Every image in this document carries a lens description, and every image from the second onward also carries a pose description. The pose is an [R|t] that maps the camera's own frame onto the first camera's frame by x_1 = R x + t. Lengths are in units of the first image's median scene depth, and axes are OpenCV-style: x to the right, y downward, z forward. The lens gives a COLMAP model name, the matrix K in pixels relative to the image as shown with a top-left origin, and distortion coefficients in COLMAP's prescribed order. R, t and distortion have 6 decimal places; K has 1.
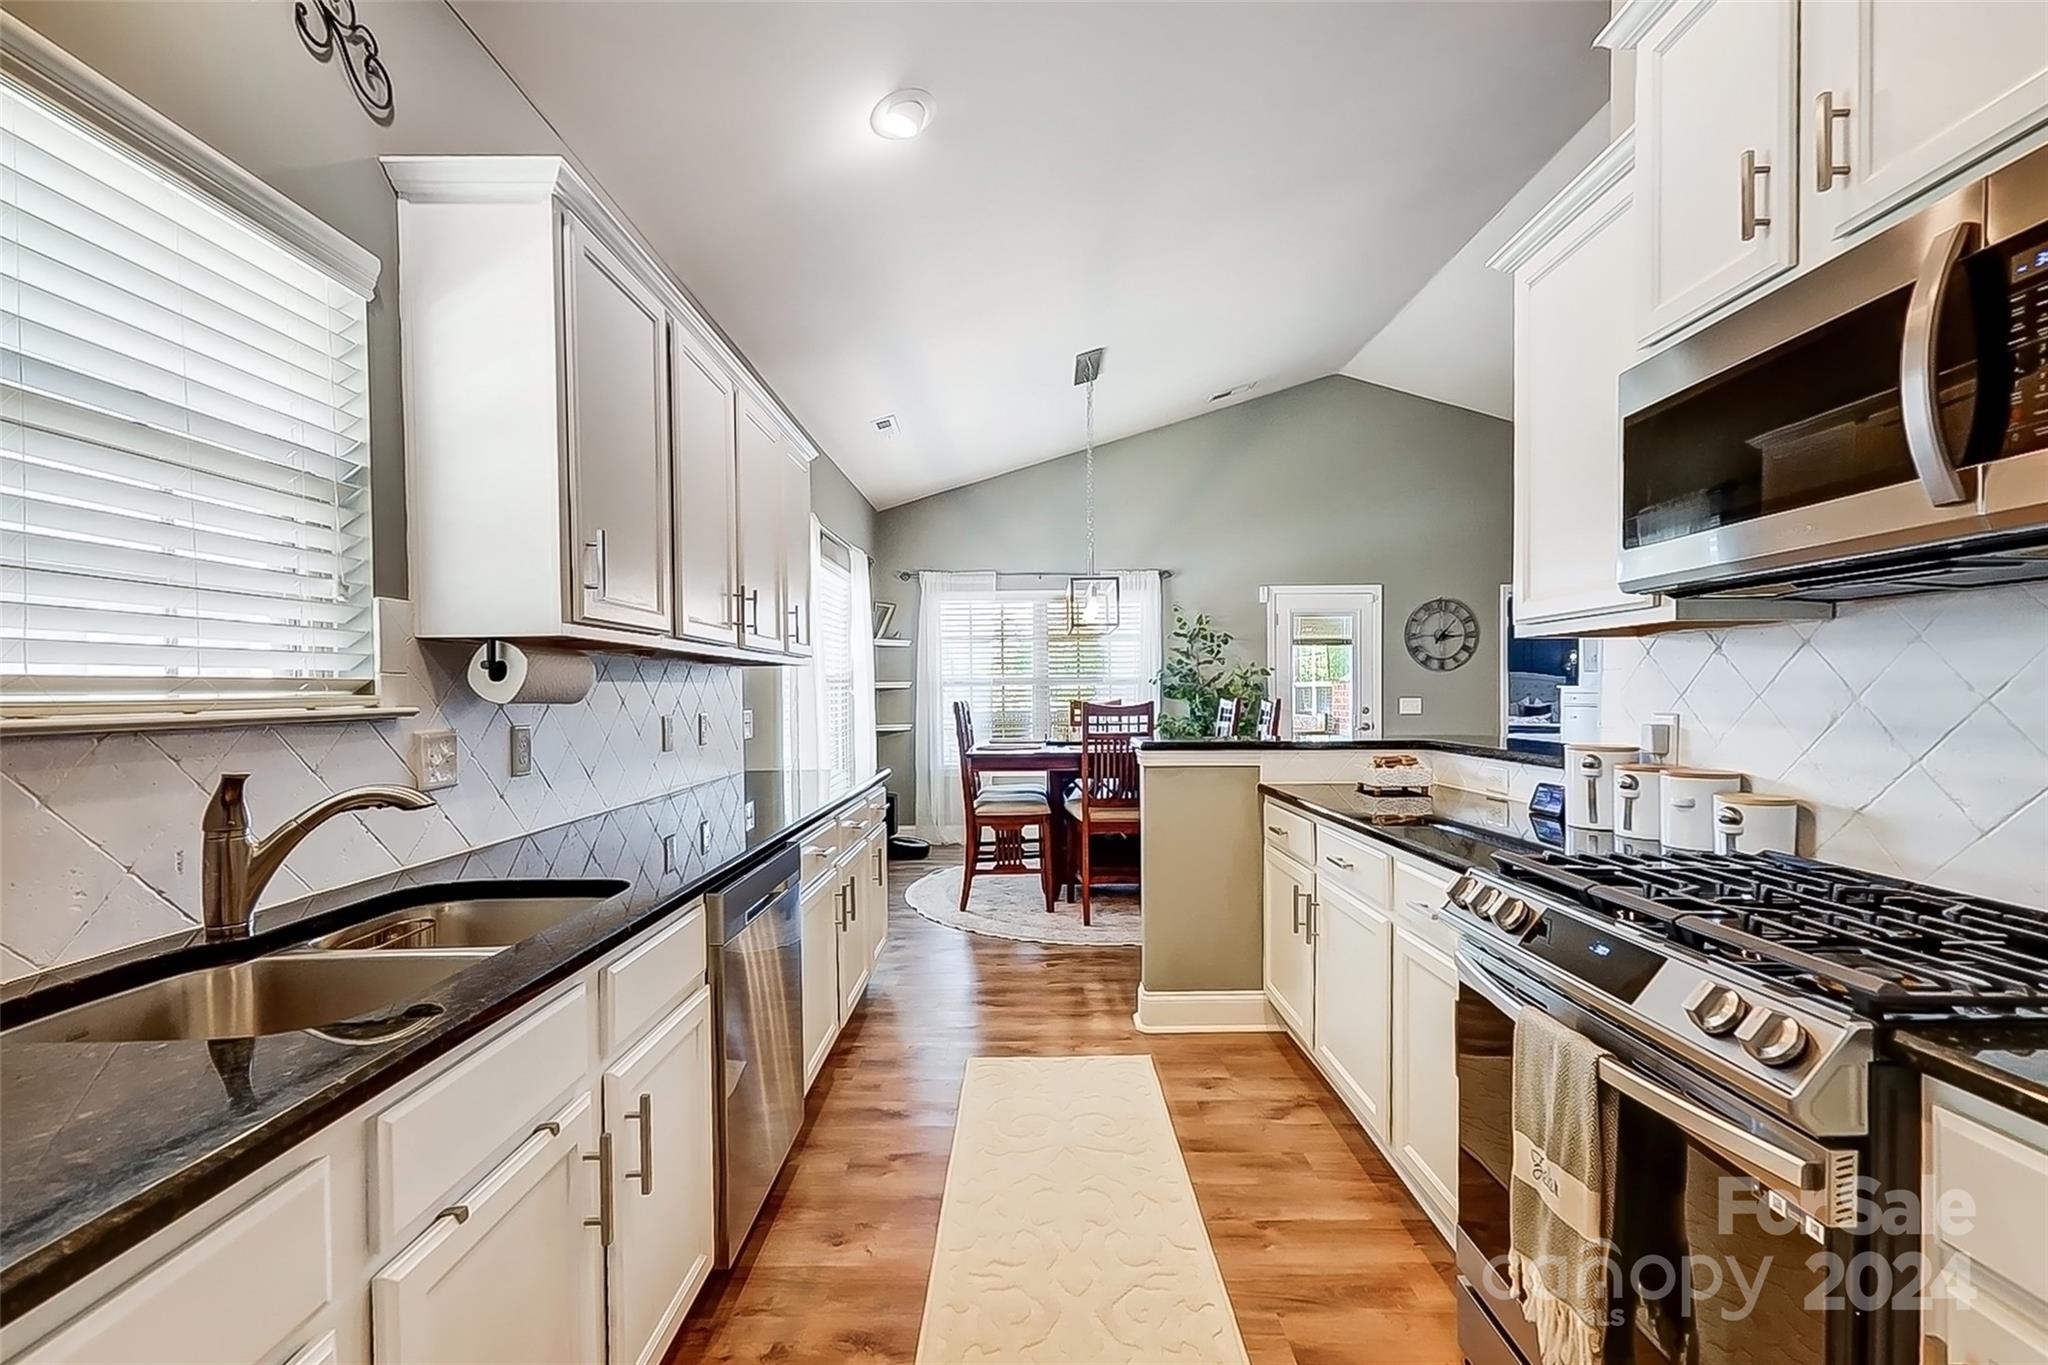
lens RADIAL K [[885.4, 0, 1022.3], [0, 885.4, 698.3], [0, 0, 1]] dist [0.012566, -0.000068]
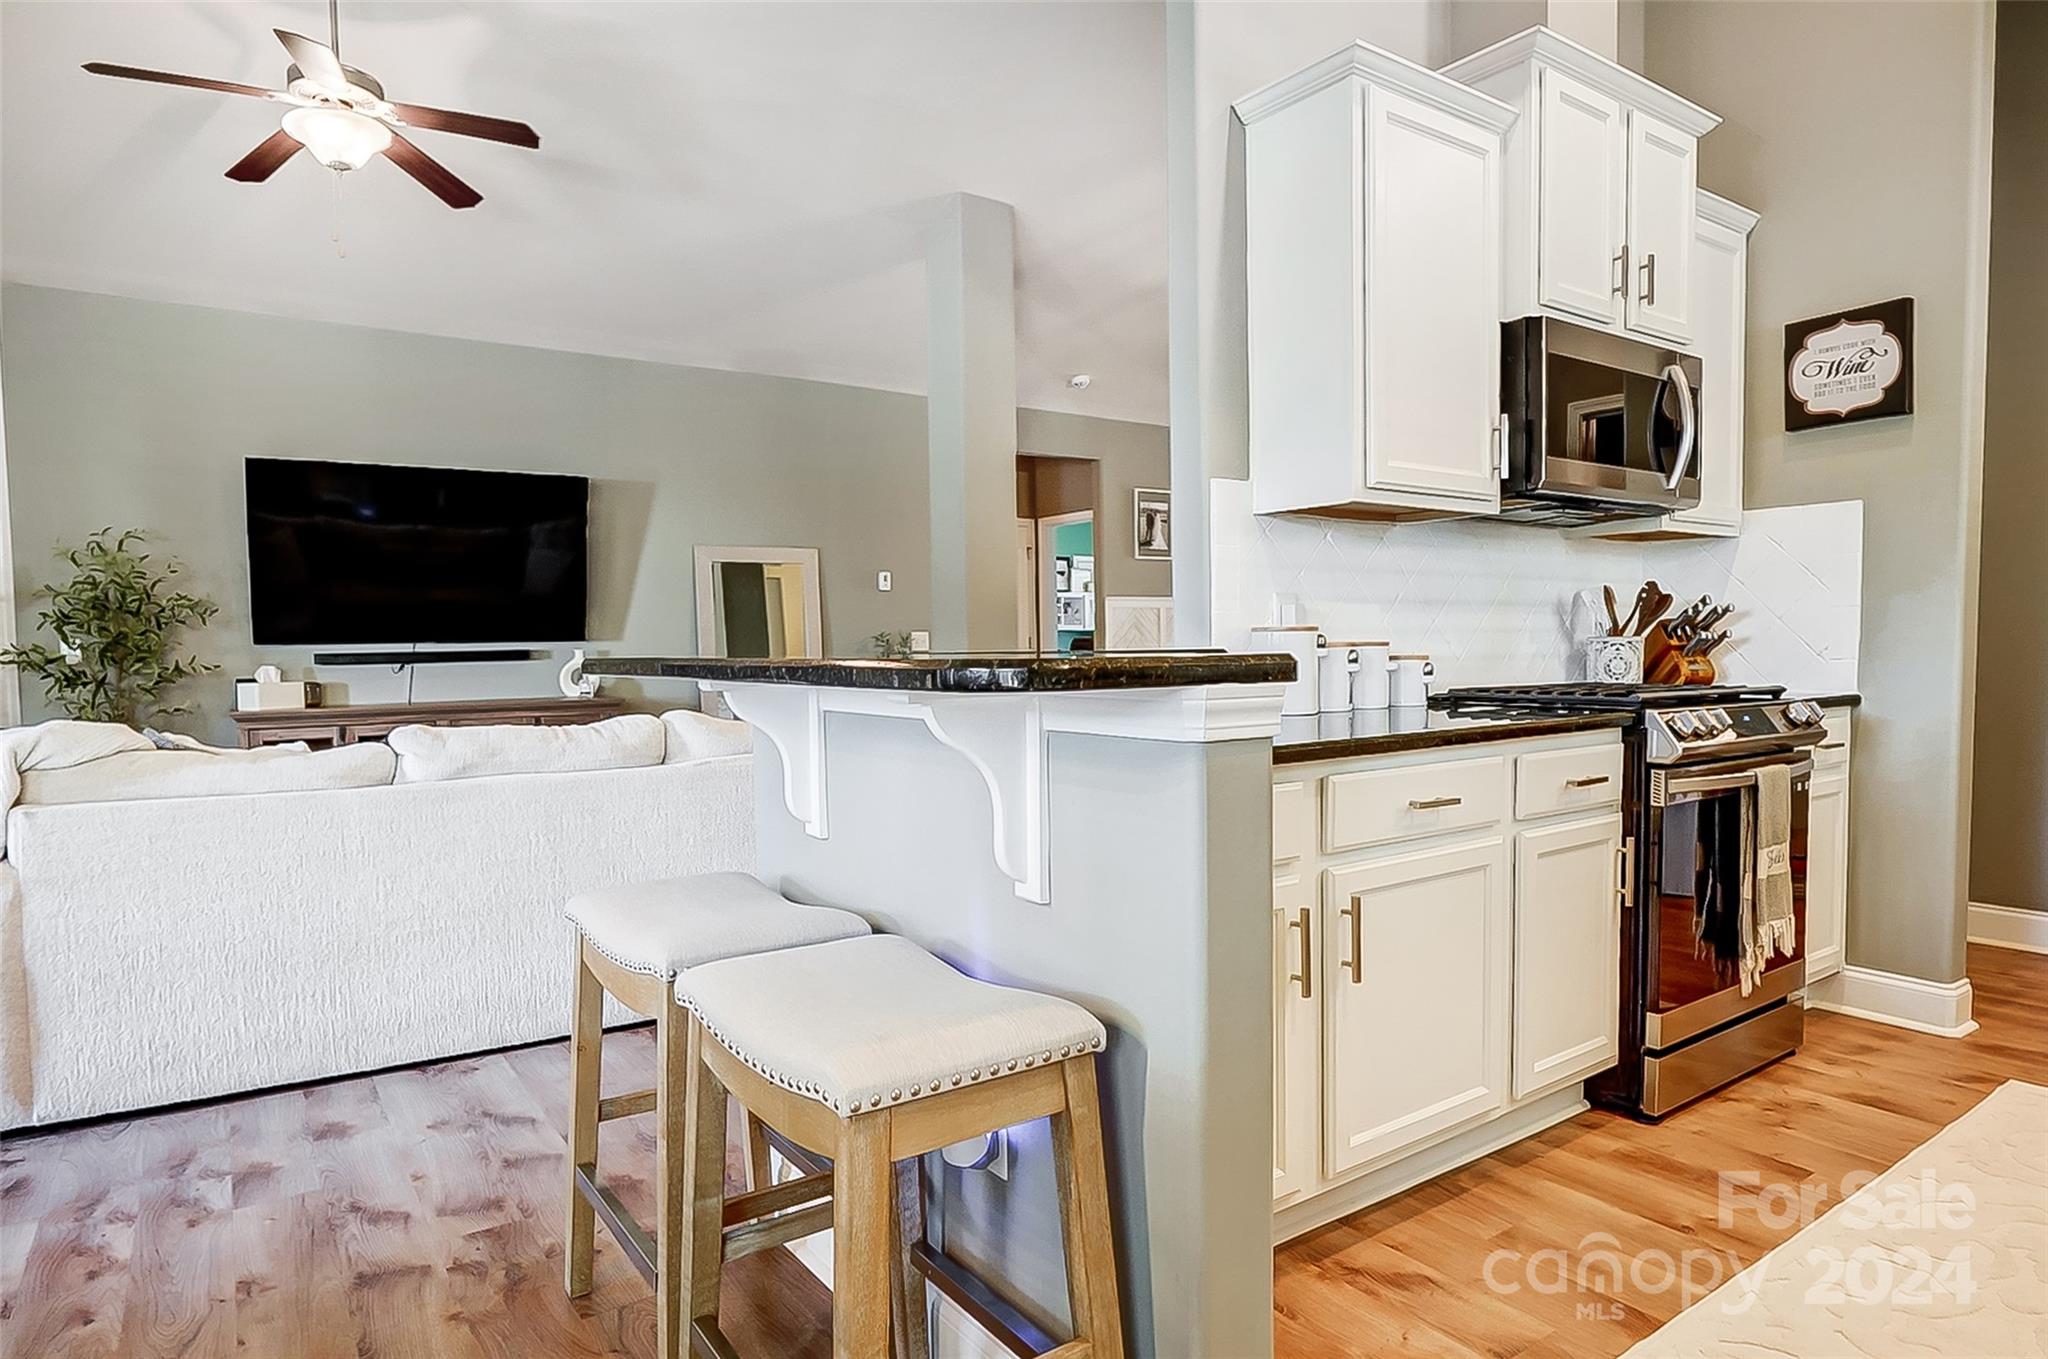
lens RADIAL K [[1171.9, 0, 1058.9], [0, 1171.9, 706.2], [0, 0, 1]] dist [-0.054258, 0.040302]
pose [[-0.587706, -0.028150, 0.808585, -0.138428], [0.023673, 0.998368, 0.051963, 0.046429], [-0.808728, 0.049680, -0.586080, 1.324860]]
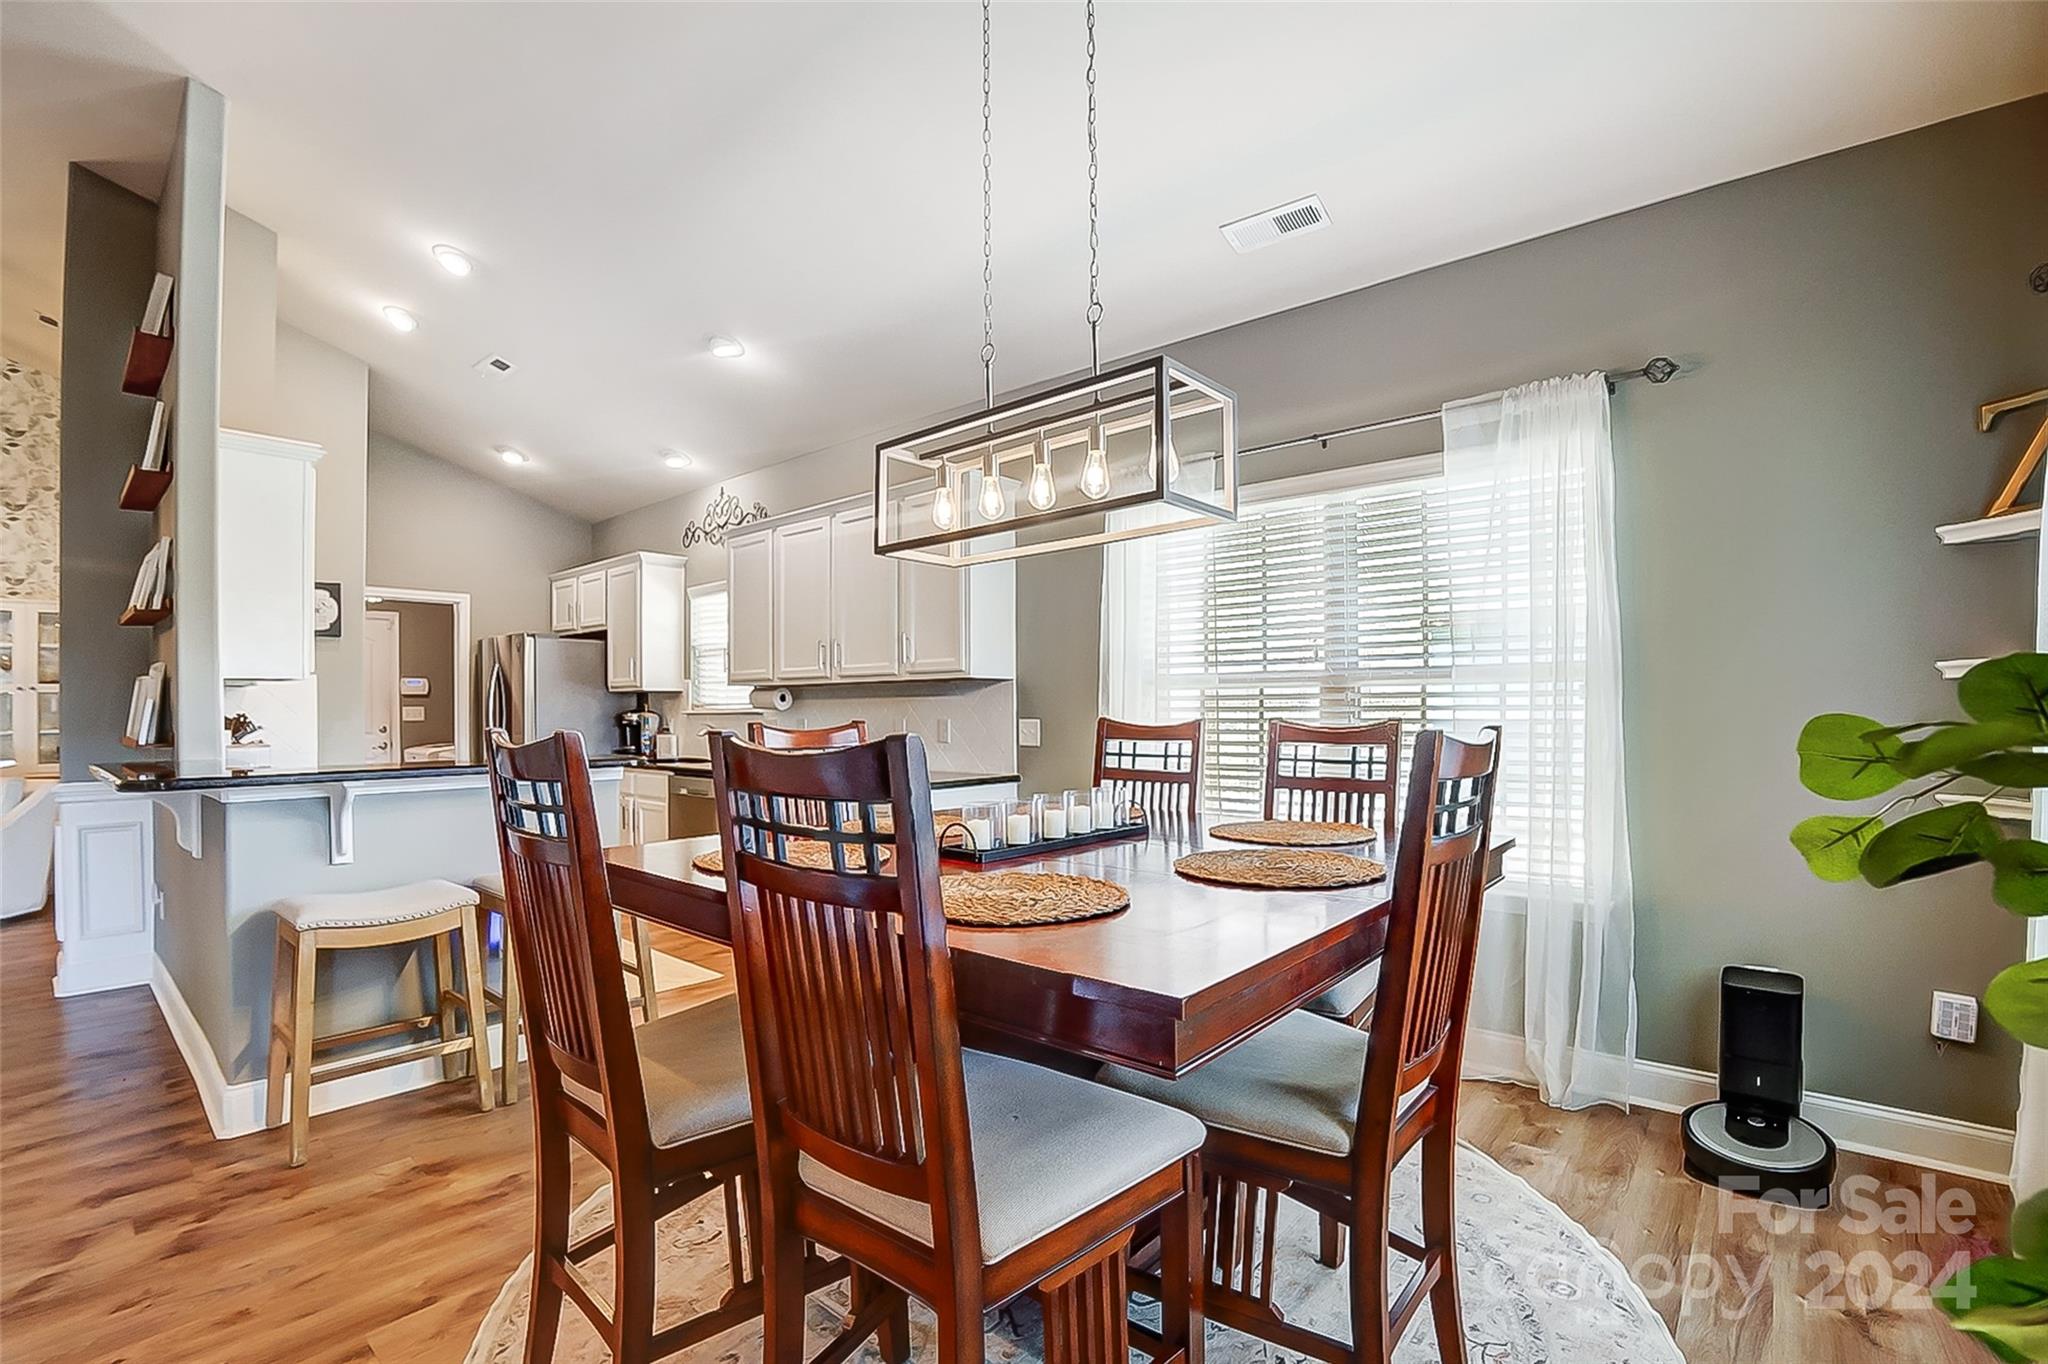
lens RADIAL K [[904.8, 0, 1029.4], [0, 904.8, 702.3], [0, 0, 1]] dist [-0.063645, 0.013290]
pose [[-0.650907, 0.009478, -0.759099, 0.630444], [0.008506, 0.999950, 0.005191, -0.013501], [0.759110, -0.003078, -0.650955, 2.135608]]
